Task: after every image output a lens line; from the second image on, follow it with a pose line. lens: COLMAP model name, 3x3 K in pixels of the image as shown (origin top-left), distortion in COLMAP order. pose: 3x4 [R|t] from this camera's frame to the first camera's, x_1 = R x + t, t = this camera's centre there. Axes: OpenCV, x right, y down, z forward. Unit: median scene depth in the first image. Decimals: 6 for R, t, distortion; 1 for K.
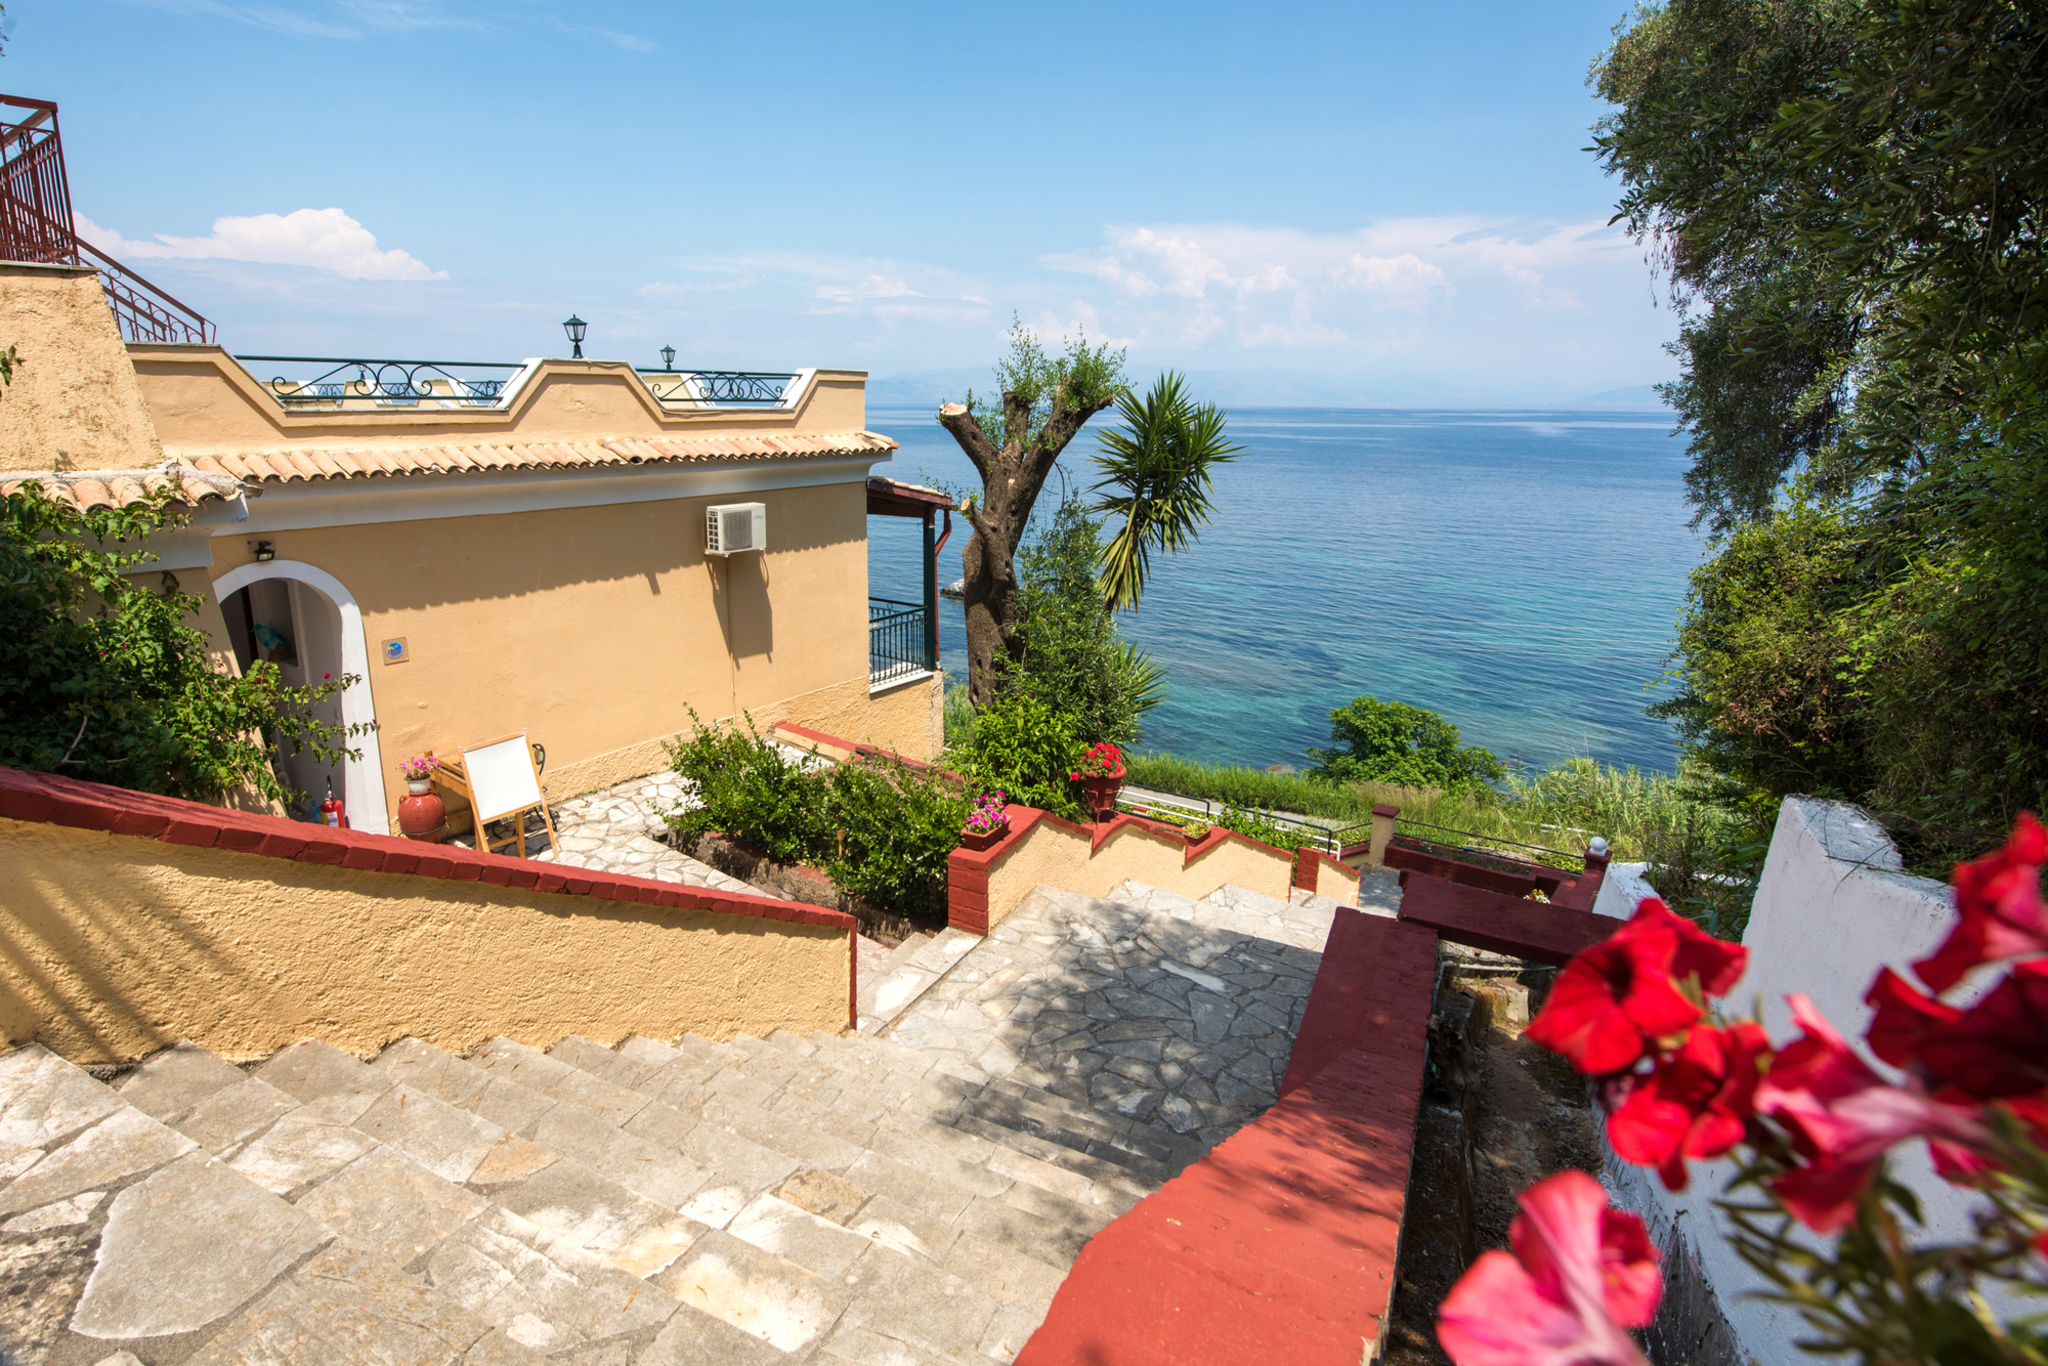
lens RADIAL K [[896.8, 0, 1020.7], [0, 896.8, 680.9], [0, 0, 1]] dist [-0.003304, -0.000160]
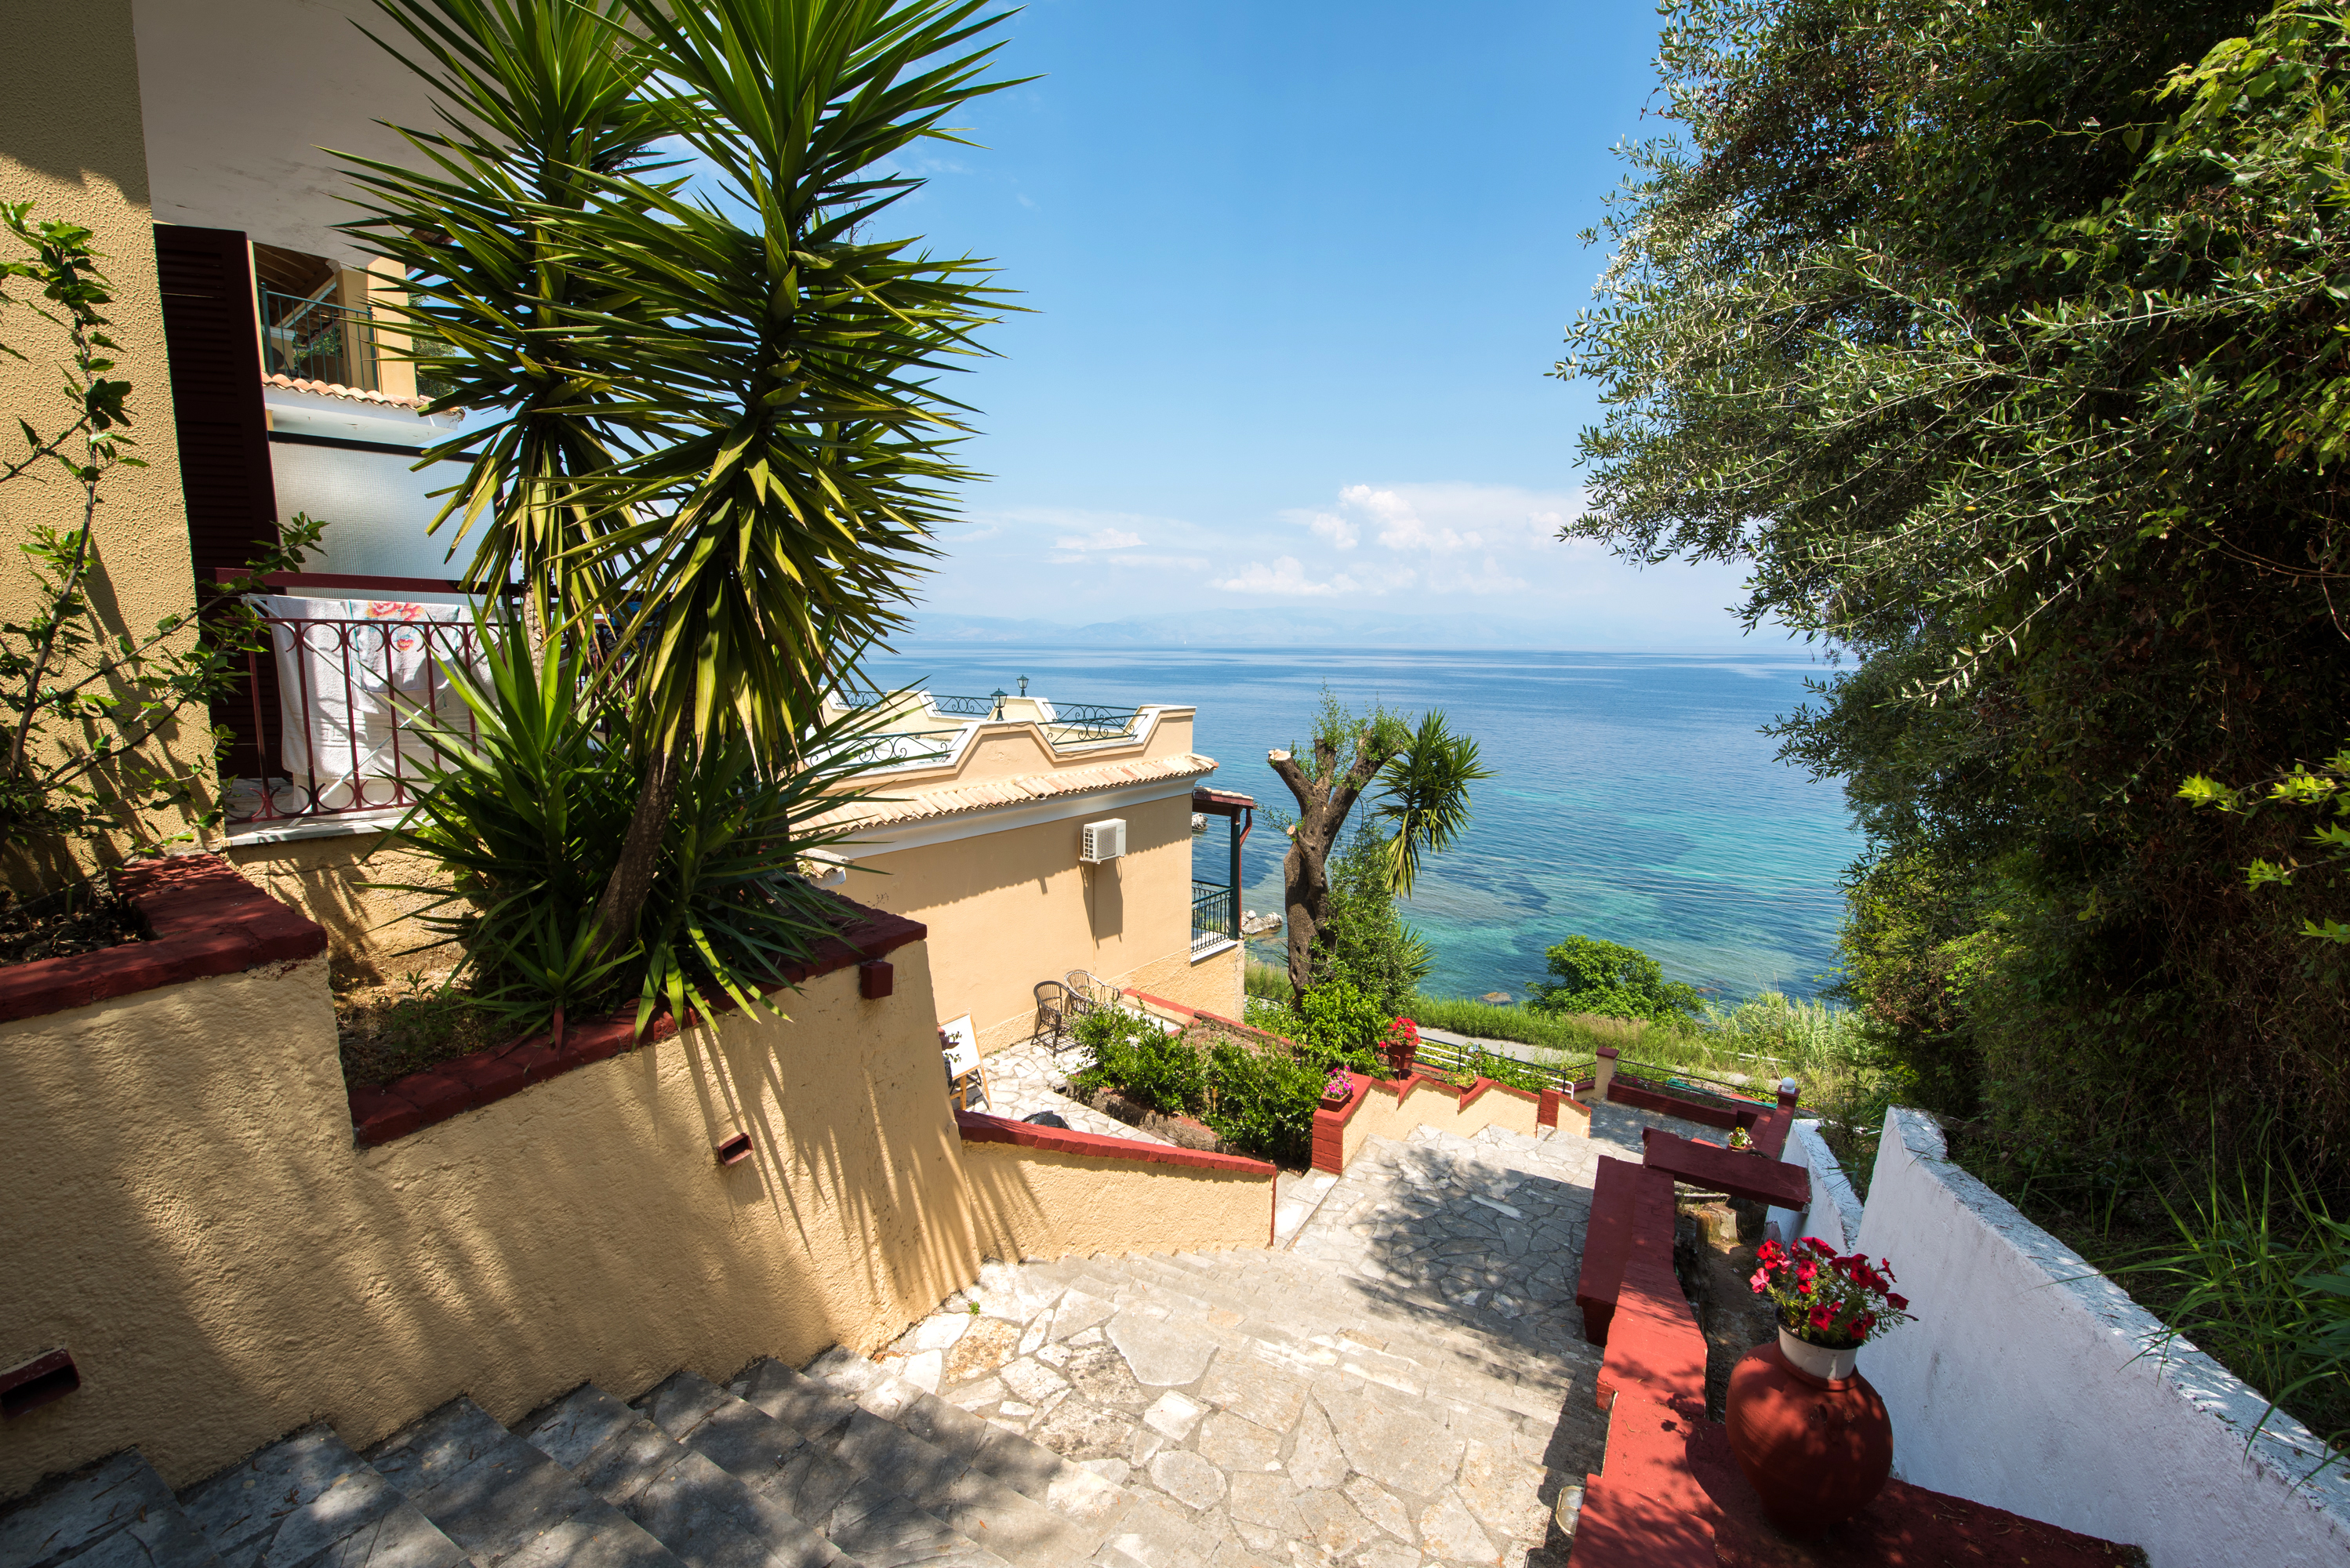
lens RADIAL K [[948.7, 0, 1179.4], [0, 948.7, 784.9], [0, 0, 1]] dist [-0.004964, -0.000702]
pose [[0.999993, 0.003338, 0.001632, -0.220092], [-0.003204, 0.997071, -0.076420, -0.150902], [-0.001883, 0.076414, 0.997074, -0.371118]]
